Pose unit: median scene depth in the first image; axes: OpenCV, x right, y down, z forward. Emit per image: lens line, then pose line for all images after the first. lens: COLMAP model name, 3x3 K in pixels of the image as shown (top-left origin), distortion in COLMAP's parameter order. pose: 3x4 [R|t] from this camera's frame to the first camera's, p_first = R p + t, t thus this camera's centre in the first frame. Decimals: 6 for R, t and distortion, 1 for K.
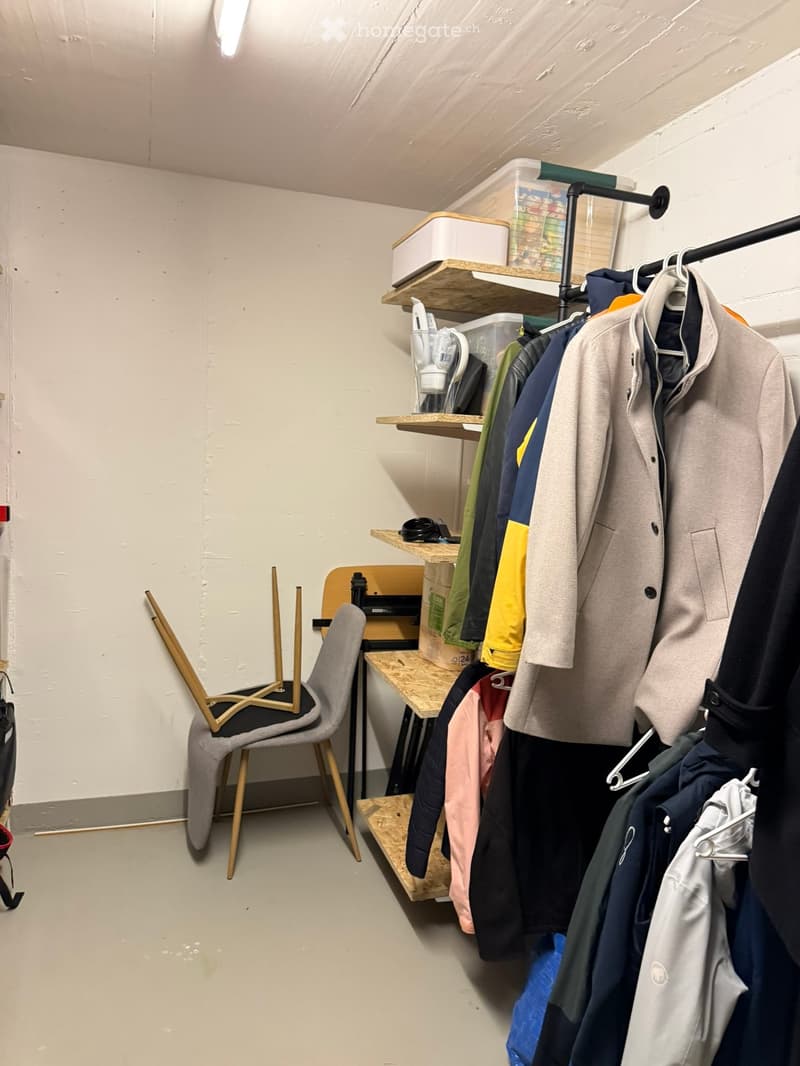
lens RADIAL K [[753.9, 0, 402.2], [0, 753.9, 530.0], [0, 0, 1]] dist [0.014198, -0.007477]
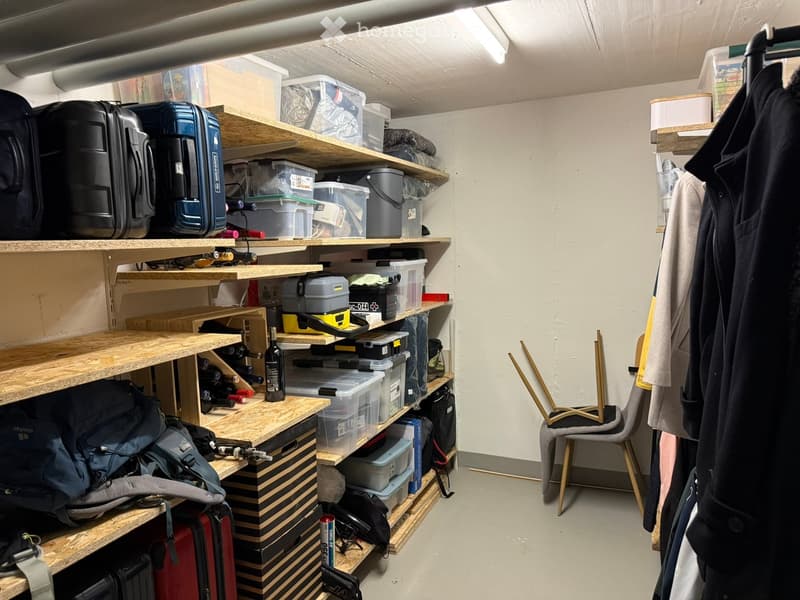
lens RADIAL K [[565.8, 0, 400.2], [0, 565.8, 302.0], [0, 0, 1]] dist [0.014198, -0.007477]
pose [[0.726873, -0.003319, -0.686764, 0.384194], [-0.014113, 0.999705, -0.019769, 0.021263], [0.686627, 0.024061, 0.726612, -0.160467]]
